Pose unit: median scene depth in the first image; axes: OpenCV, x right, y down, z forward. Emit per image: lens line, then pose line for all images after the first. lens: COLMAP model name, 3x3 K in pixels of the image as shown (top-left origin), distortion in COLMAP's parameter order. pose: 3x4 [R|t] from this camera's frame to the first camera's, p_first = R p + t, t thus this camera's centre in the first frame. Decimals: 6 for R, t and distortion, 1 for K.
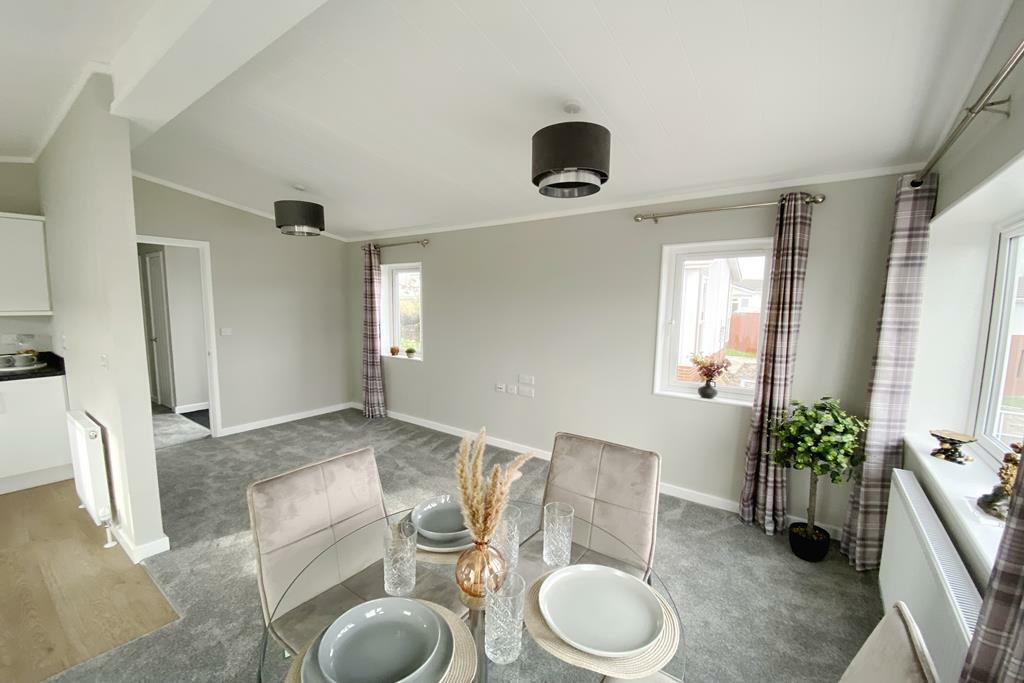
lens RADIAL K [[408.2, 0, 510.1], [0, 408.2, 354.4], [0, 0, 1]] dist [0.012956, -0.018319]
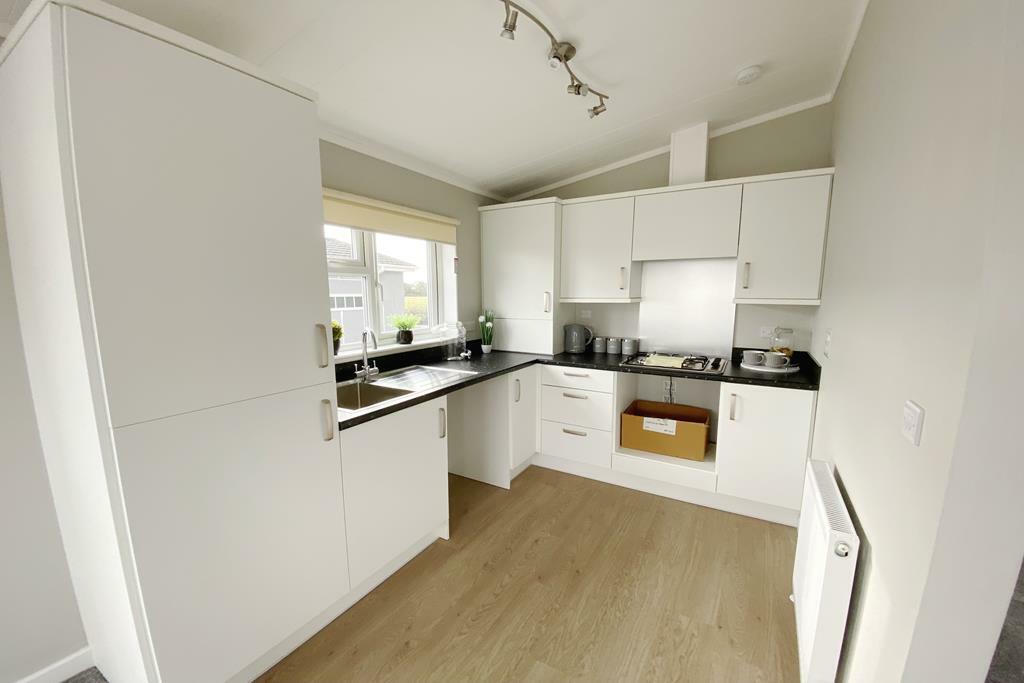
lens RADIAL K [[408.2, 0, 510.1], [0, 408.2, 354.4], [0, 0, 1]] dist [0.012956, -0.018319]
pose [[0.079138, 0.125079, -0.988986, -0.437157], [-0.122710, 0.985774, 0.114854, -0.024837], [0.989282, 0.112270, 0.093360, 0.386004]]
